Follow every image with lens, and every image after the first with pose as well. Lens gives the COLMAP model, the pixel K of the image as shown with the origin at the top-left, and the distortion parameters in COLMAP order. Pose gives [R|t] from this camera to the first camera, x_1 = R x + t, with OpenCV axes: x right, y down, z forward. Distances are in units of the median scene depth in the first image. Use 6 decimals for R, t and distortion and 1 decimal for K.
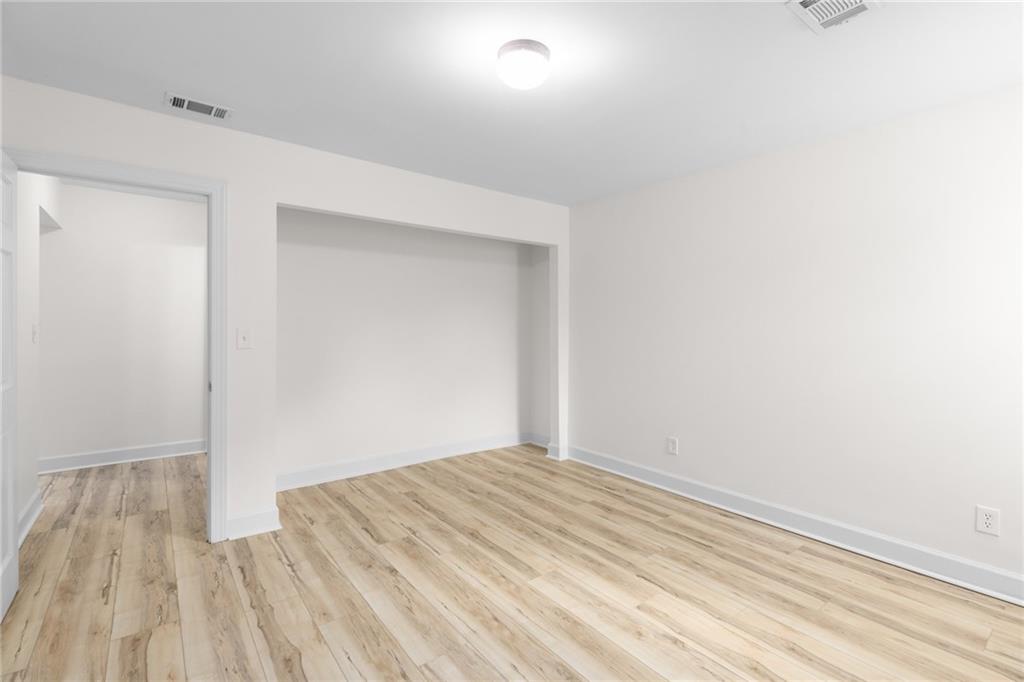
lens RADIAL K [[465.2, 0, 511.9], [0, 465.2, 334.7], [0, 0, 1]] dist [0.002568, 0.000198]
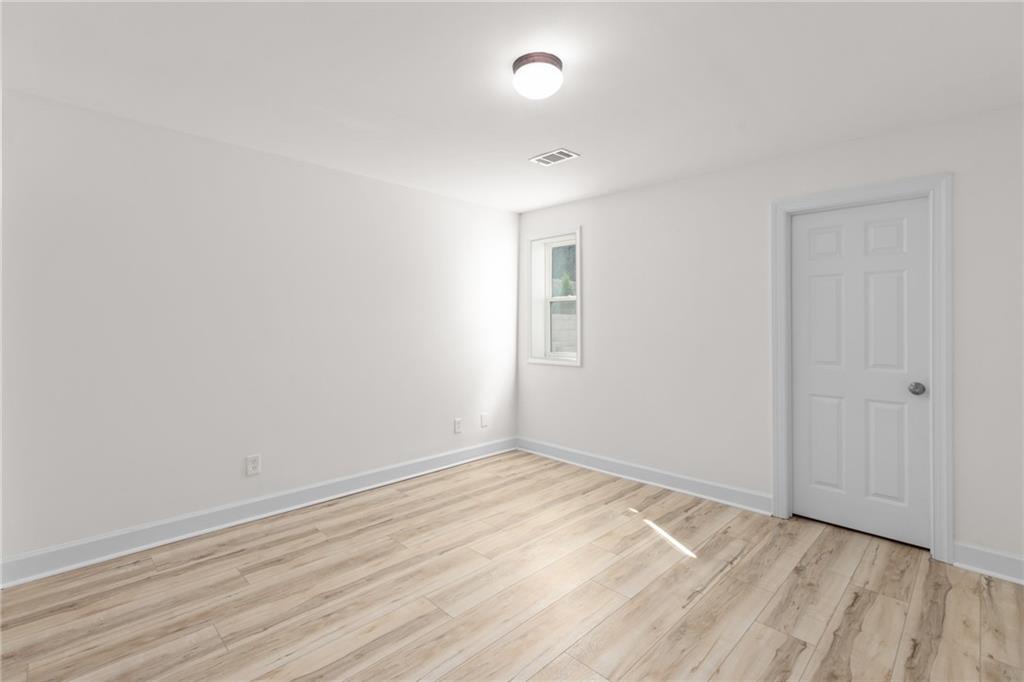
lens RADIAL K [[464.1, 0, 510.2], [0, 464.1, 344.1], [0, 0, 1]] dist [0.002771, 0.000600]
pose [[-0.121880, -0.052023, 0.991181, -0.668121], [0.013541, 0.998445, 0.054069, -0.022355], [-0.992452, 0.020011, -0.120986, 0.807326]]
